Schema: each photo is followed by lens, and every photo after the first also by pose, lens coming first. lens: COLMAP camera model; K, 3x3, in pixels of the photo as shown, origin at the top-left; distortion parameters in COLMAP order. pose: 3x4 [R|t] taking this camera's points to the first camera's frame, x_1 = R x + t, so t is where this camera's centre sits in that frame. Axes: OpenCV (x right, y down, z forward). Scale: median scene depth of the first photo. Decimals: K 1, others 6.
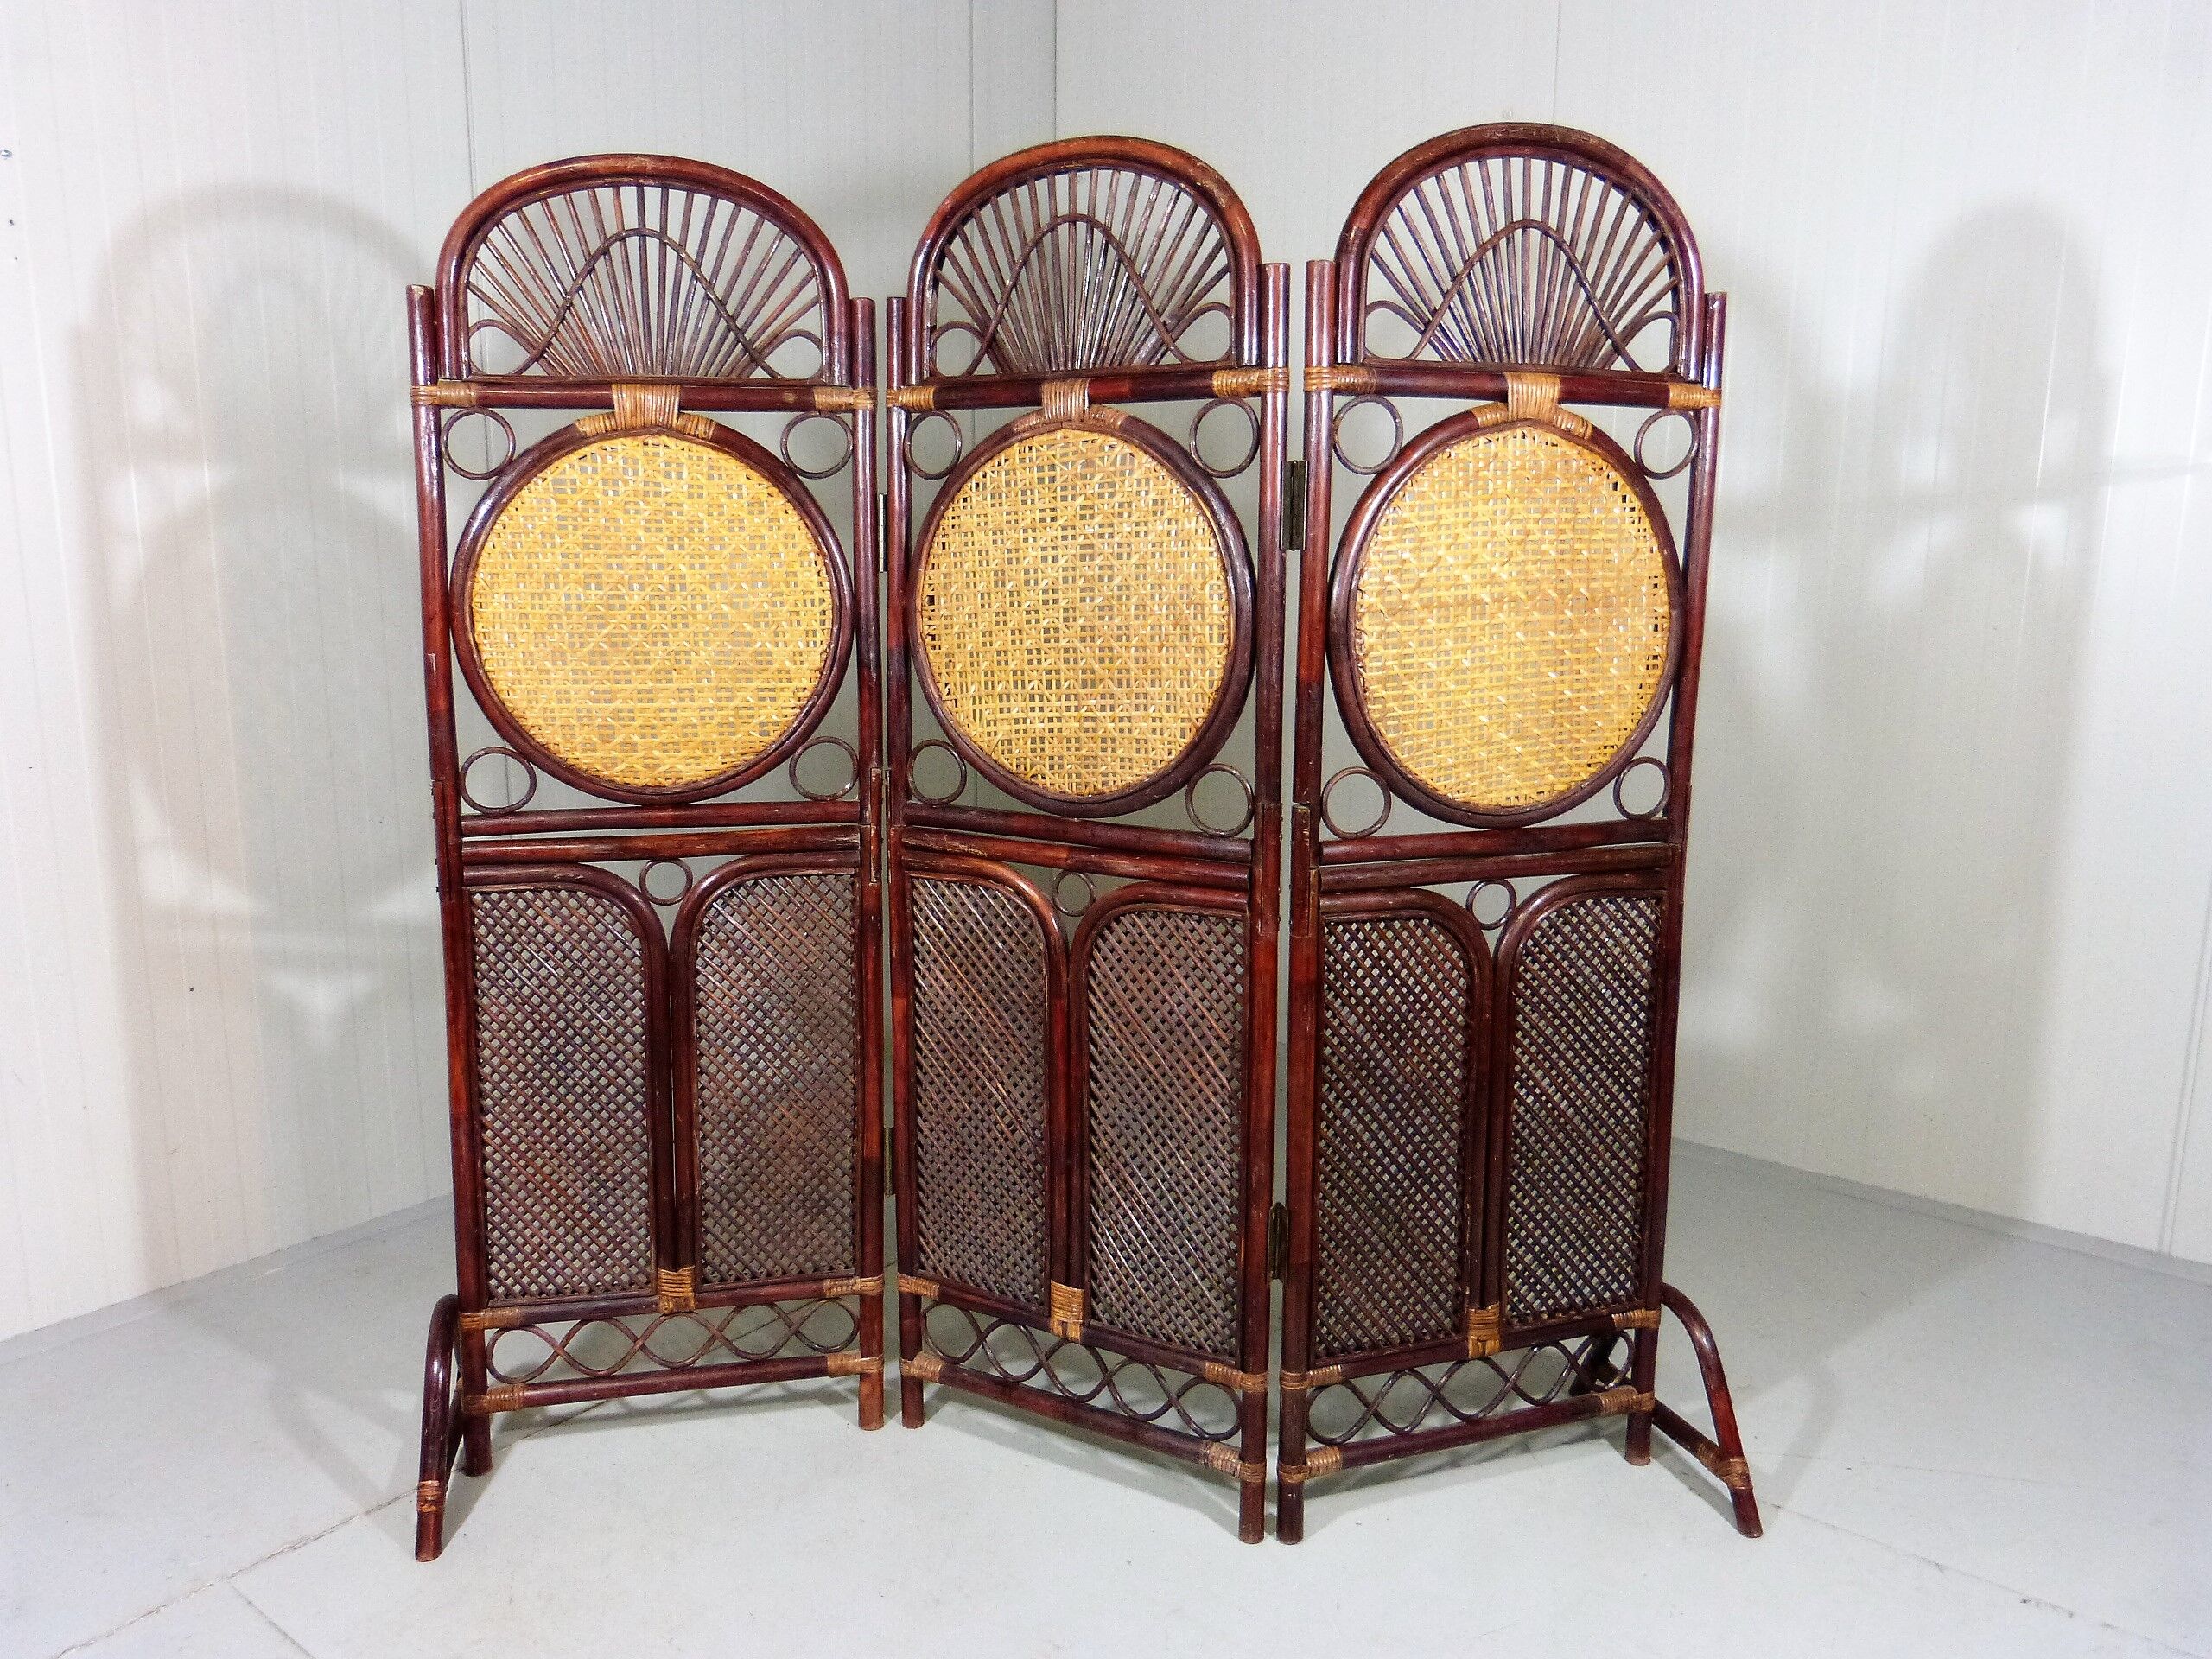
lens RADIAL K [[1694.9, 0, 1111.4], [0, 1694.9, 831.1], [0, 0, 1]] dist [-0.043338, 0.021295]
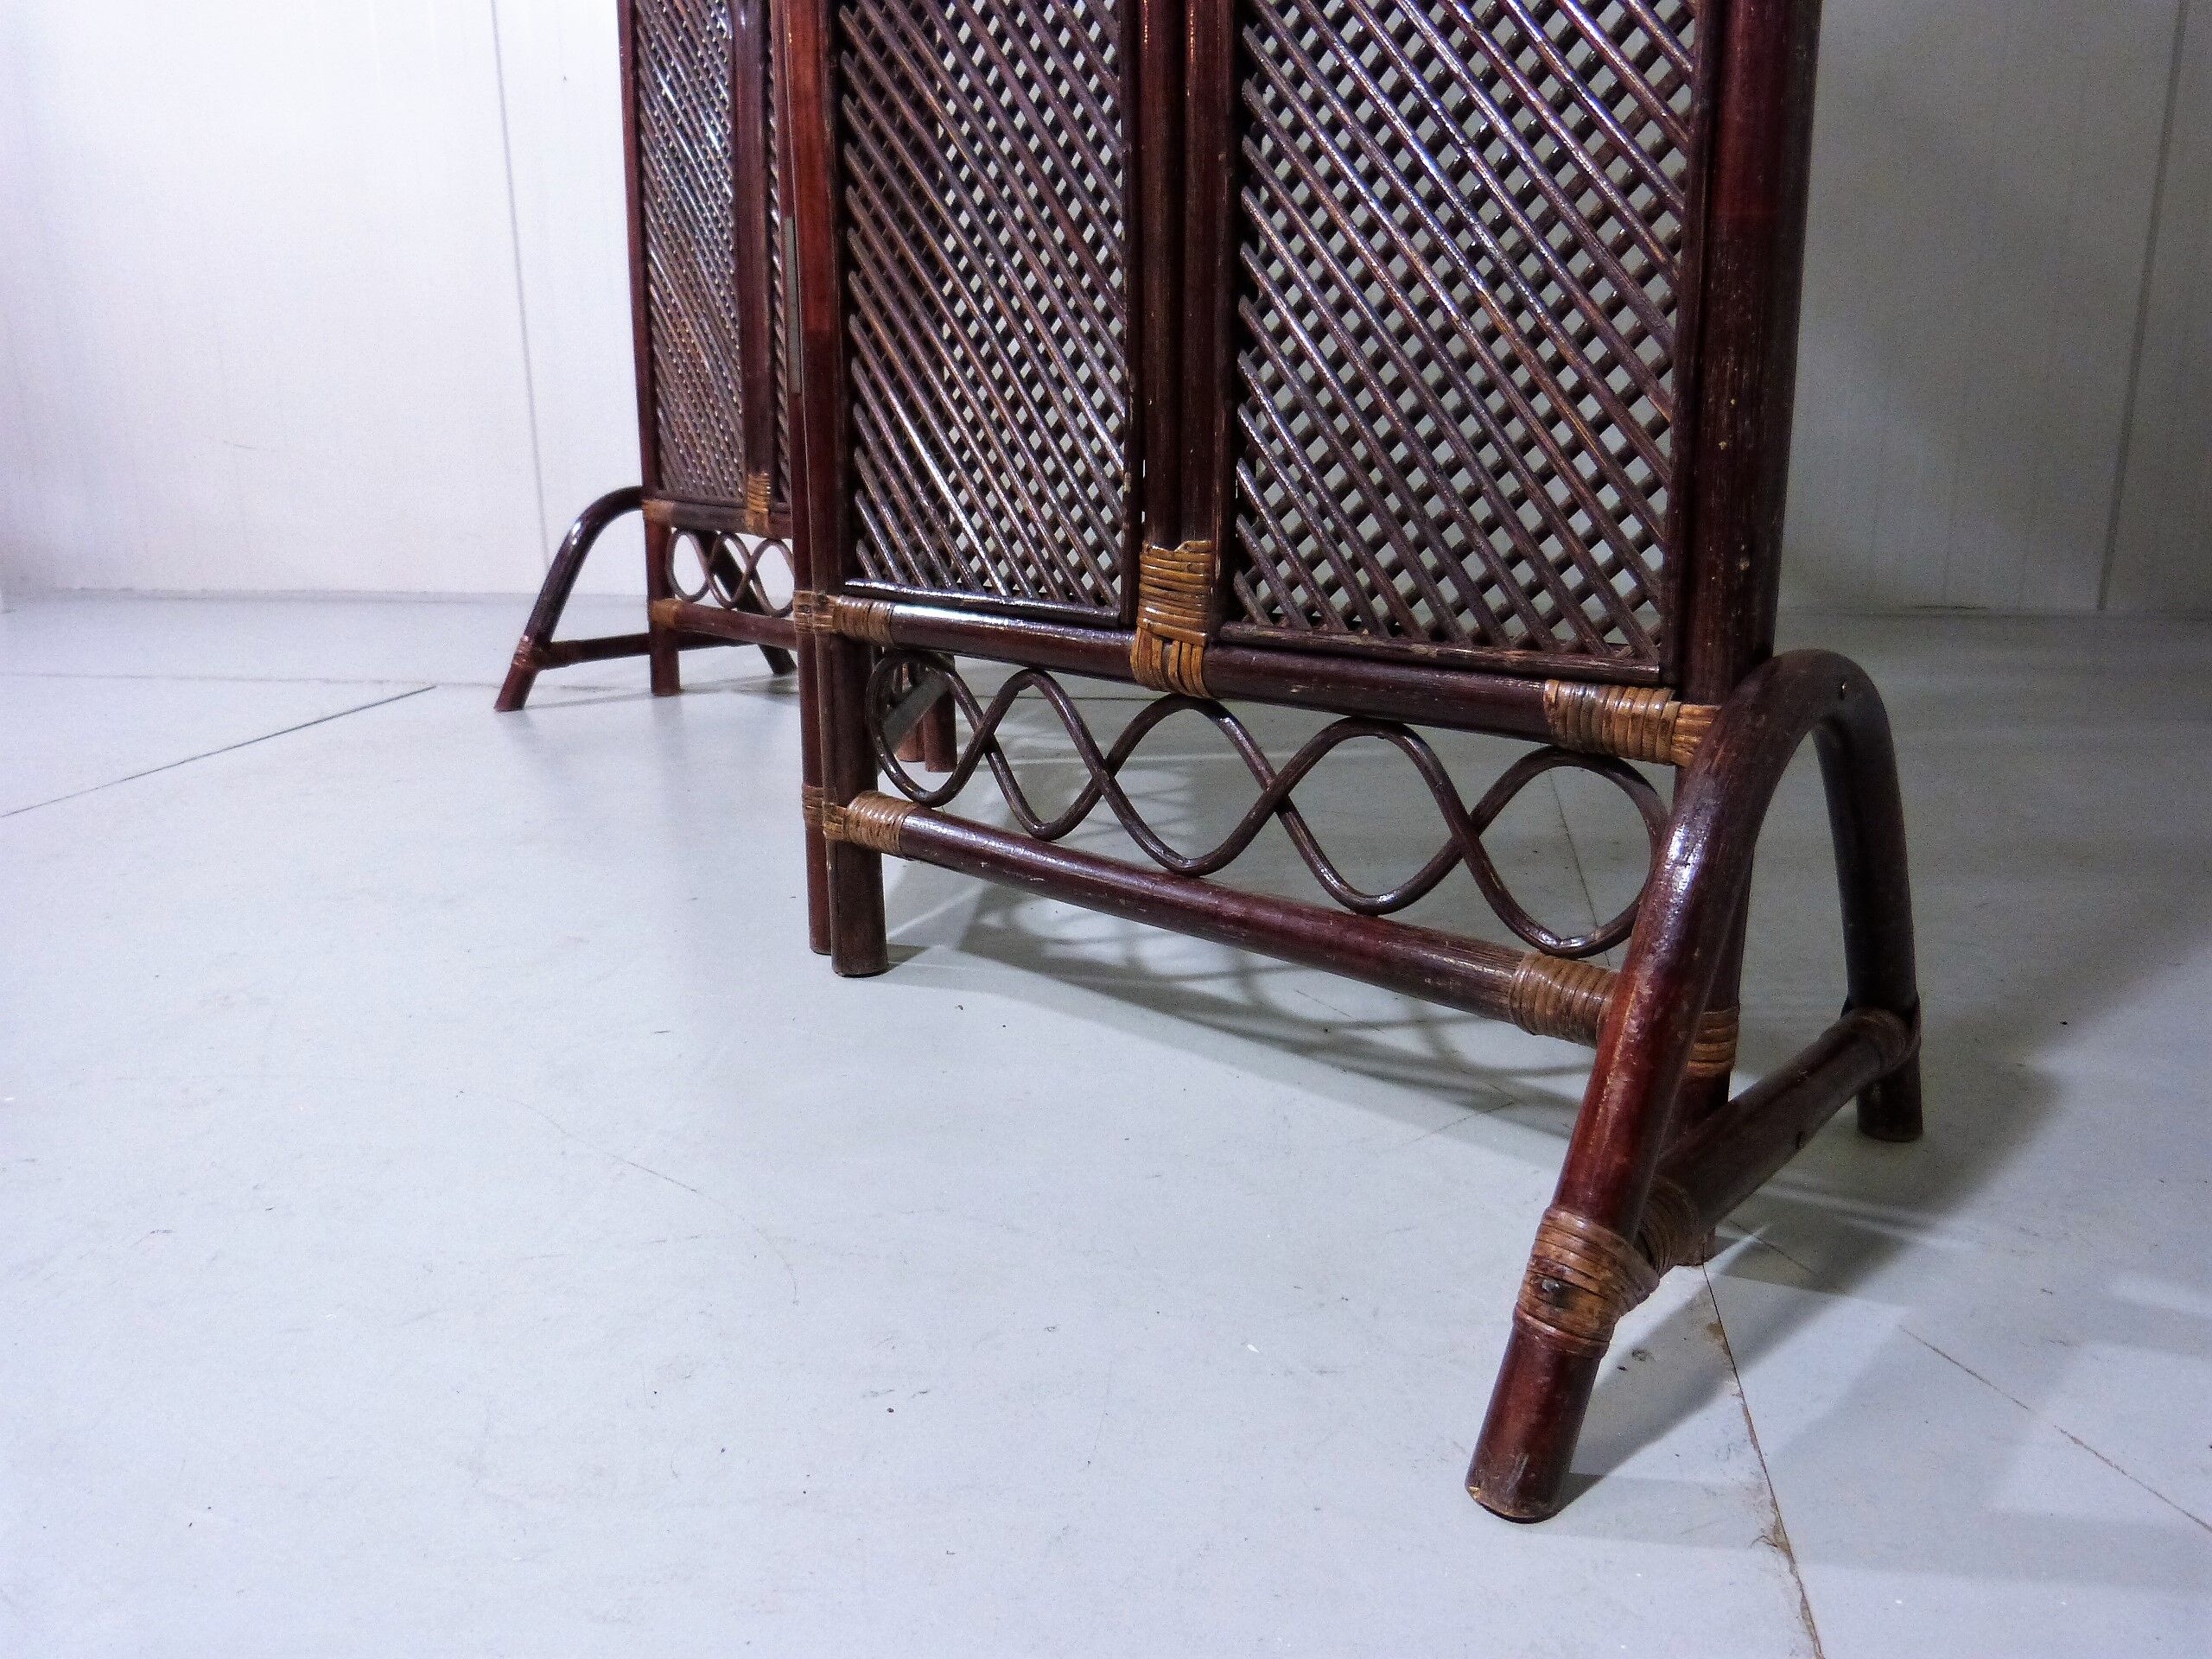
lens RADIAL K [[1694.9, 0, 1099.5], [0, 1694.9, 841.0], [0, 0, 1]] dist [-0.043338, 0.021295]
pose [[0.457943, 0.214842, -0.862630, 0.563949], [-0.149210, 0.975168, 0.163659, 0.294666], [0.876370, 0.053767, 0.478628, 0.832397]]
